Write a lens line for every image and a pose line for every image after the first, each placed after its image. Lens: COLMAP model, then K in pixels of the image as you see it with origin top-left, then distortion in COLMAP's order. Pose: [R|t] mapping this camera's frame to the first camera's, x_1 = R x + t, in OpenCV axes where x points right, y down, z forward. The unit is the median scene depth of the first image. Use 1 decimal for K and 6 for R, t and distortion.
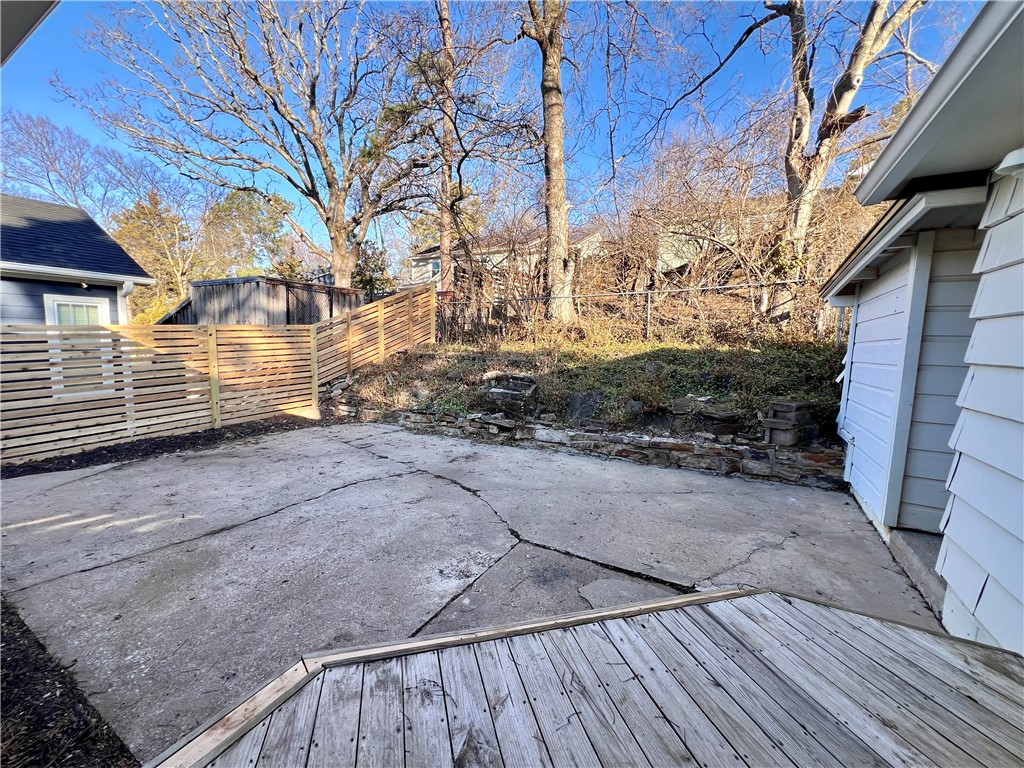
lens RADIAL K [[408.8, 0, 515.4], [0, 408.8, 381.4], [0, 0, 1]] dist [-0.002007, -0.000402]
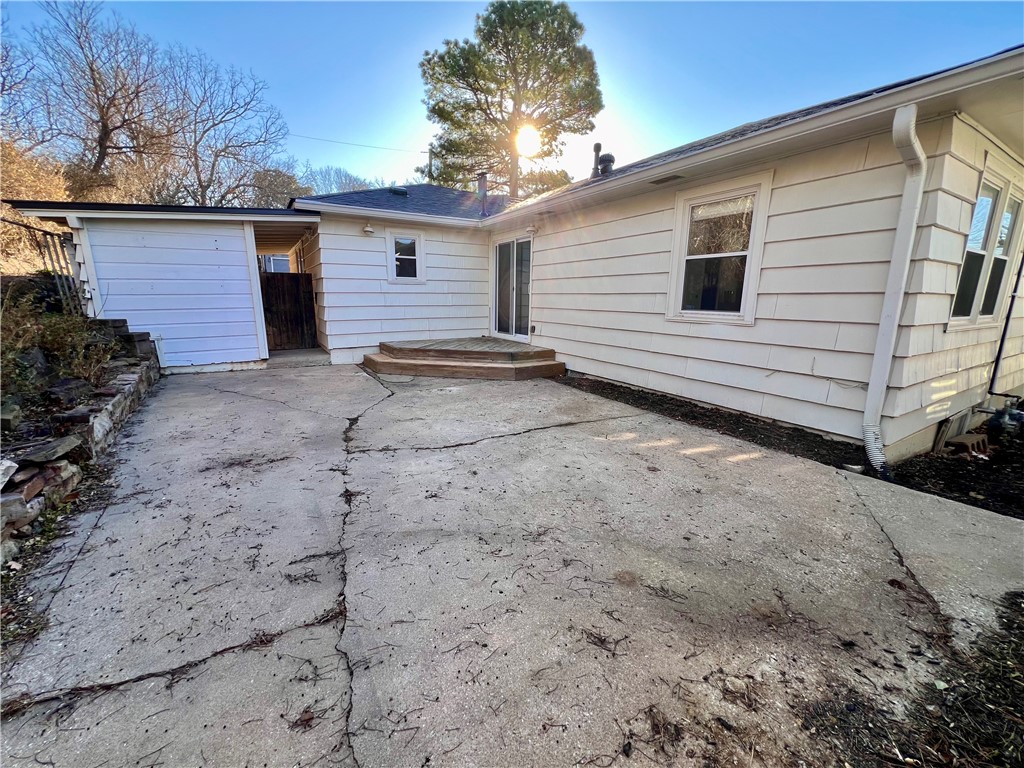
lens RADIAL K [[410.7, 0, 510.7], [0, 410.7, 382.2], [0, 0, 1]] dist [-0.002604, 0.000274]
pose [[-0.866389, -0.137323, 0.480116, -0.819362], [0.018180, 0.952135, 0.305137, -0.100562], [-0.499038, 0.273096, -0.822423, 1.473530]]
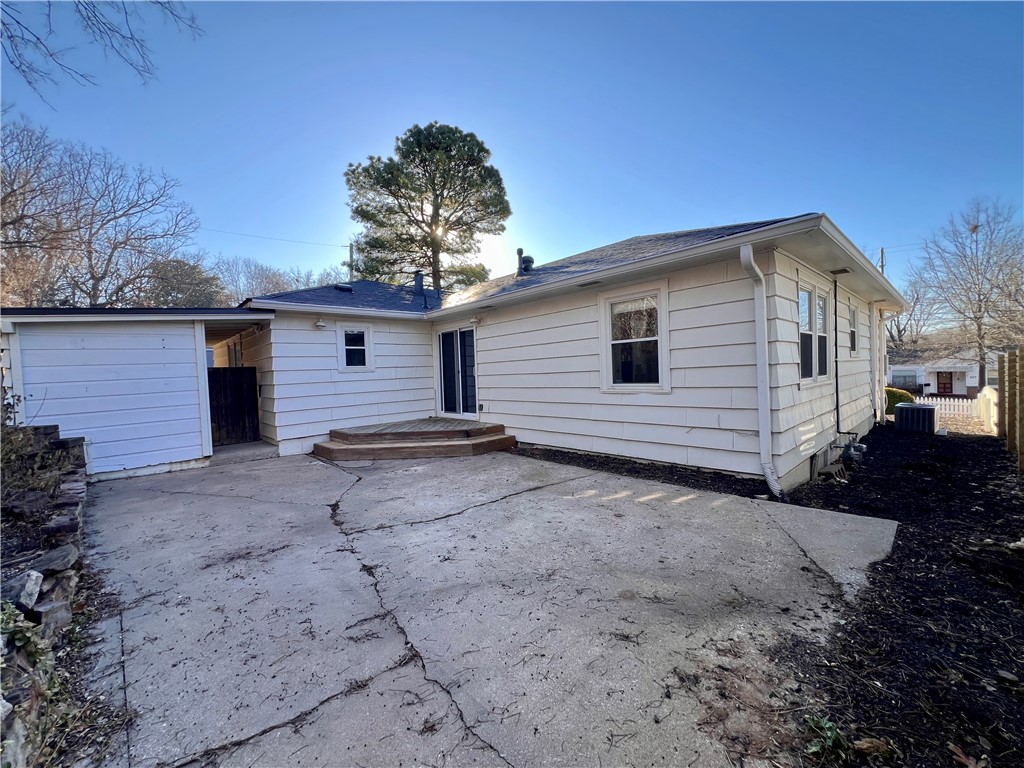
lens RADIAL K [[410.7, 0, 510.7], [0, 410.7, 382.2], [0, 0, 1]] dist [-0.002604, 0.000274]
pose [[-0.947358, 0.002771, 0.320164, -0.776855], [0.046527, 0.990539, 0.129100, -0.131546], [-0.316777, 0.137200, -0.938525, 1.634818]]
